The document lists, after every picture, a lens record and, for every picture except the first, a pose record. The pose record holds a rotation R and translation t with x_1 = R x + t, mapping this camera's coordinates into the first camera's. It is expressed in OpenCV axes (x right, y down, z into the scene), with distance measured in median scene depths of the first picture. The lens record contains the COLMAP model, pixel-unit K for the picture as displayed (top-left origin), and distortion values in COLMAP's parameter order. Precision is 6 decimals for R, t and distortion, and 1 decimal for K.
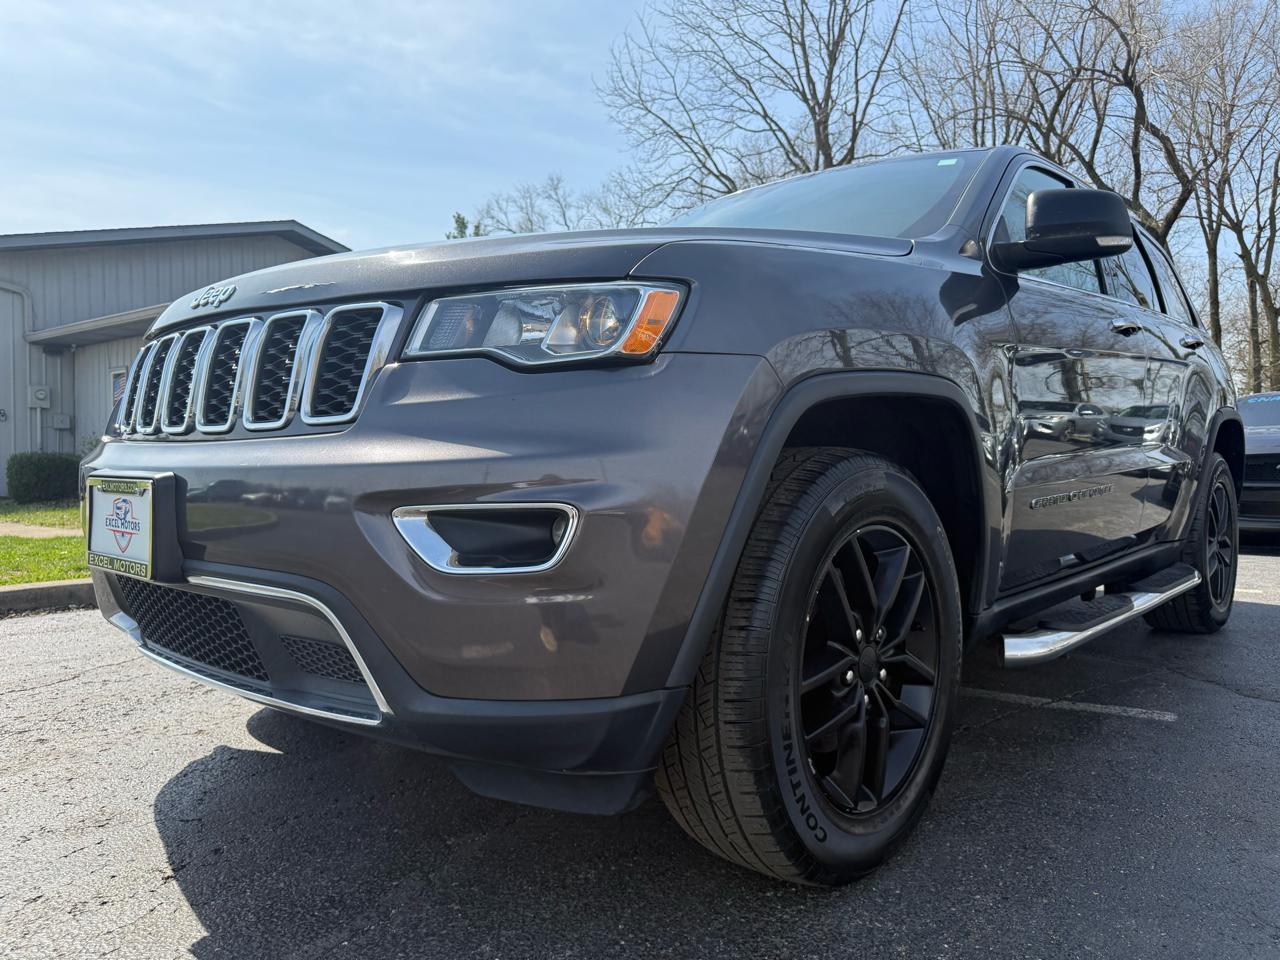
lens RADIAL K [[964.7, 0, 640.0], [0, 964.7, 480.0], [0, 0, 1]] dist [-0.010257, -0.004978]
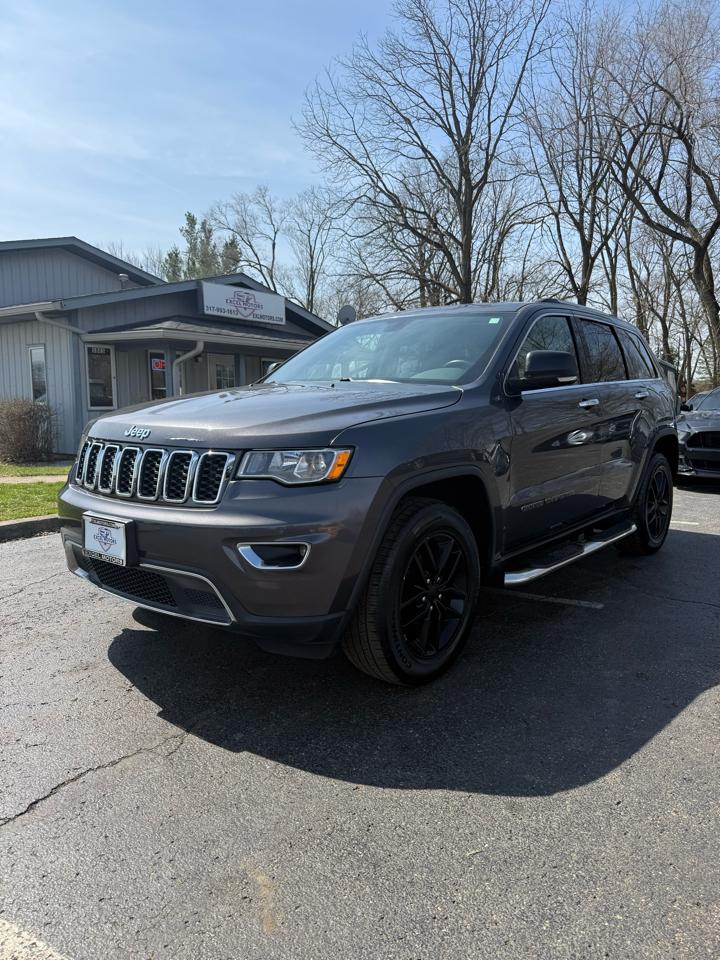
lens RADIAL K [[729.3, 0, 375.7], [0, 729.3, 482.4], [0, 0, 1]] dist [0.004466, 0.000428]
pose [[0.997947, -0.006136, 0.063745, -0.008318], [-0.000169, 0.995144, 0.098432, -0.185728], [-0.064039, -0.098241, 0.993100, -0.532530]]
